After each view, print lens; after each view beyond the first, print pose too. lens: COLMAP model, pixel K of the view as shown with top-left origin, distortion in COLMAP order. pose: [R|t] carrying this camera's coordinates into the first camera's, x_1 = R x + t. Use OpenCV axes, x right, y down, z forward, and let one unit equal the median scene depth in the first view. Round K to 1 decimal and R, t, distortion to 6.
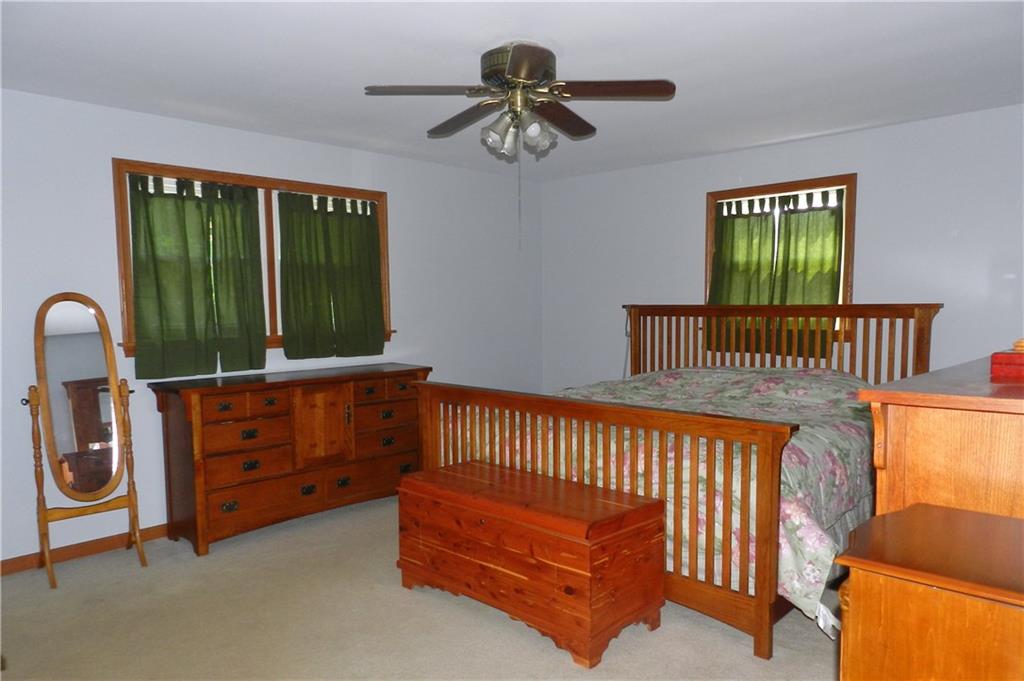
lens RADIAL K [[697.9, 0, 512.3], [0, 697.9, 342.9], [0, 0, 1]] dist [-0.002263, 0.000908]
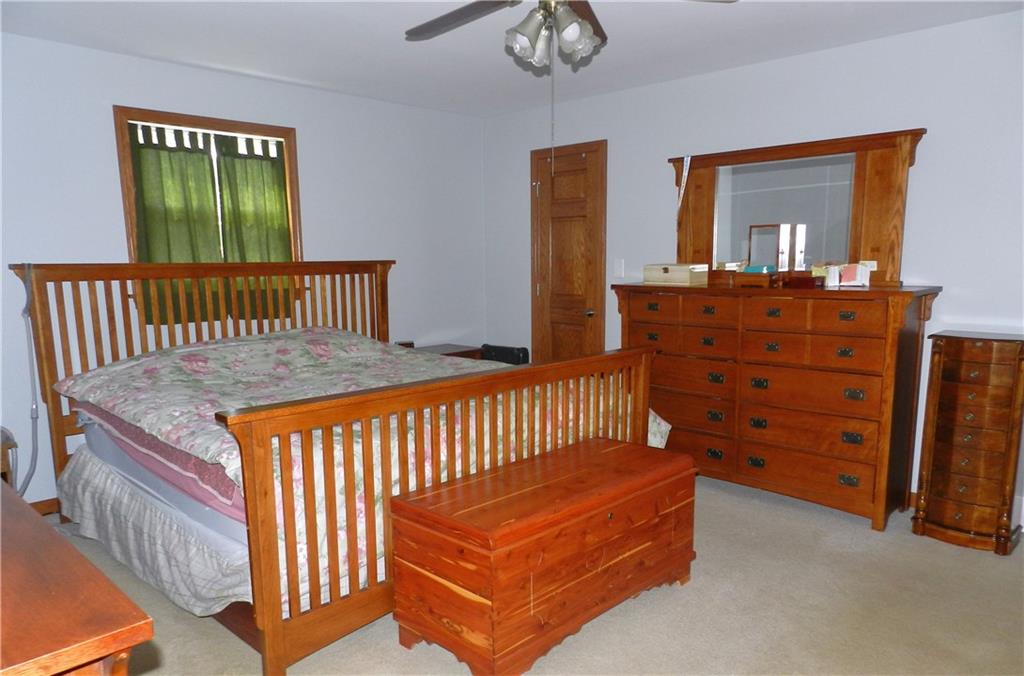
lens RADIAL K [[697.9, 0, 515.1], [0, 697.9, 367.7], [0, 0, 1]] dist [-0.002263, 0.000908]
pose [[0.022195, -0.146899, 0.988903, -0.506891], [0.066387, 0.987180, 0.145153, -0.028874], [-0.997547, 0.062429, 0.031662, 0.644548]]
